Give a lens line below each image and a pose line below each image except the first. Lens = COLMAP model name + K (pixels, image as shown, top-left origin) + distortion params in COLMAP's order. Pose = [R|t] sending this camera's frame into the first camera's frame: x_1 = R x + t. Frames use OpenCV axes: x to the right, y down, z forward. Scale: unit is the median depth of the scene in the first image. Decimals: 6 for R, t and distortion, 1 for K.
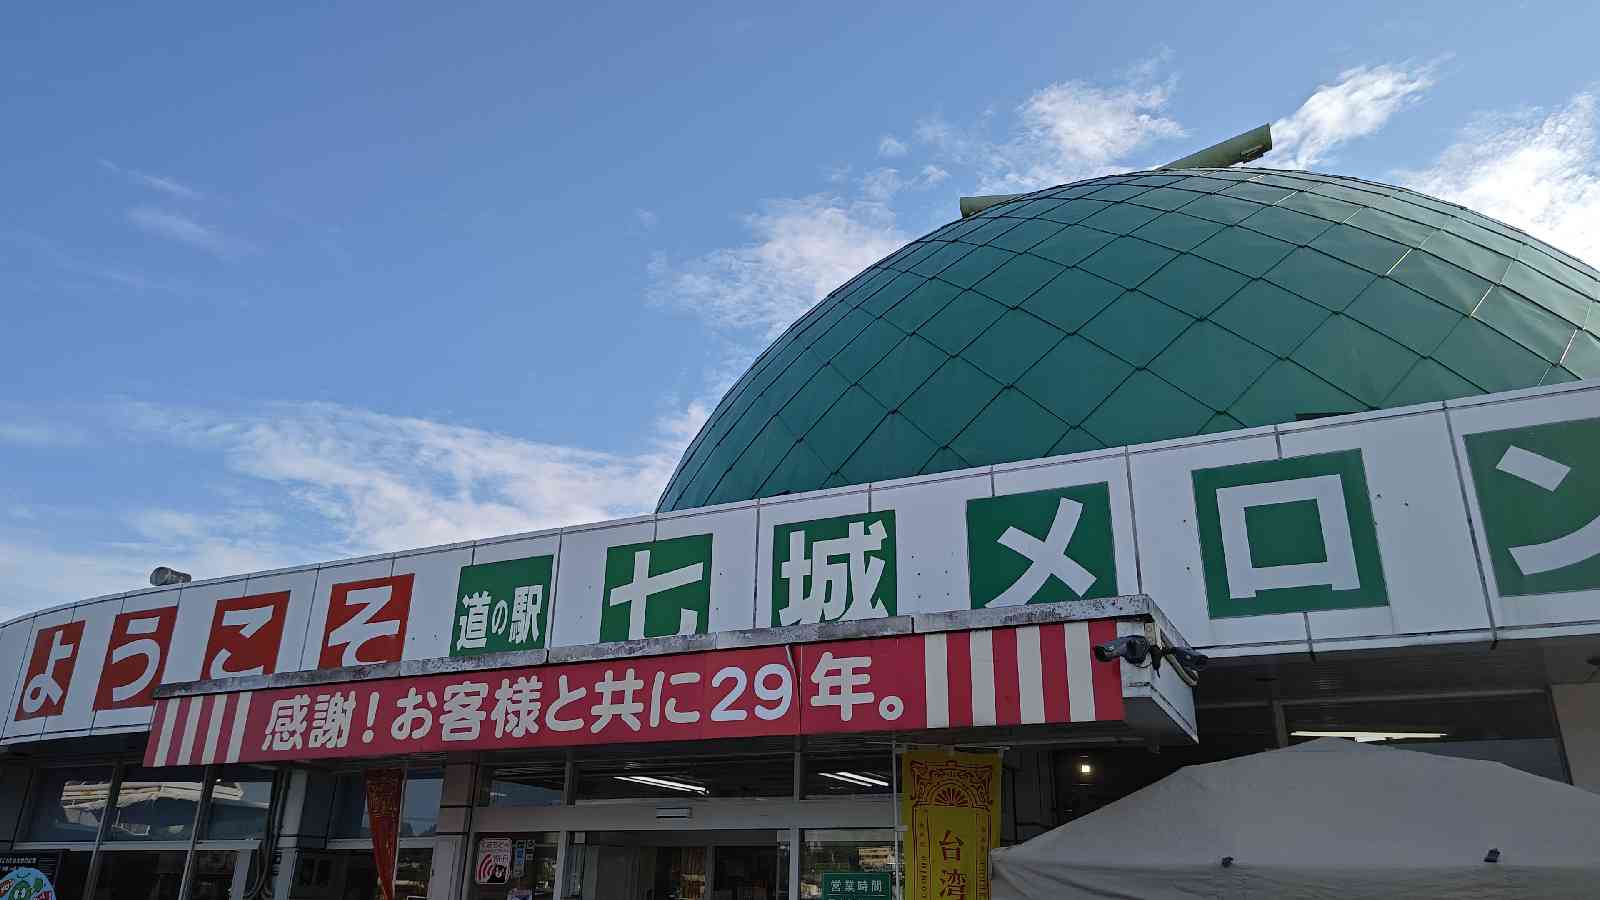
lens RADIAL K [[1130.6, 0, 810.8], [0, 1130.6, 451.3], [0, 0, 1]] dist [0.022458, -0.002656]
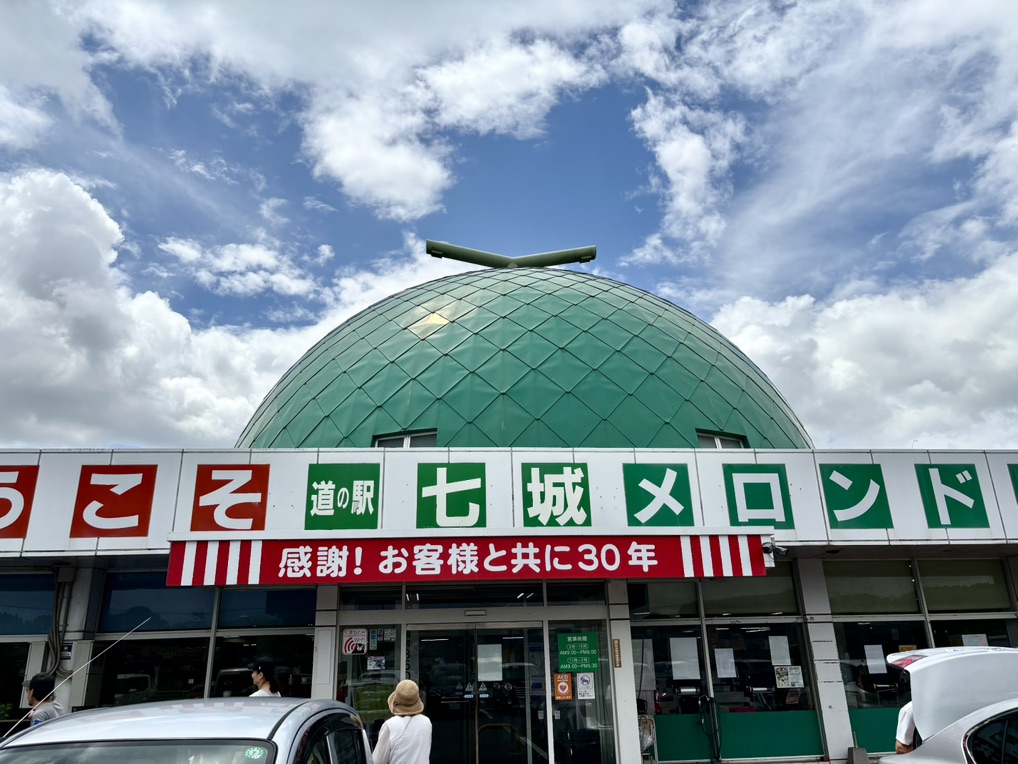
lens RADIAL K [[817.1, 0, 534.9], [0, 817.1, 347.2], [0, 0, 1]] dist [0.080906, -0.119528]
pose [[0.845454, 0.155471, 0.510917, -0.813126], [-0.156510, 0.986813, -0.041297, -0.081500], [-0.510599, -0.045049, 0.858638, -0.224541]]
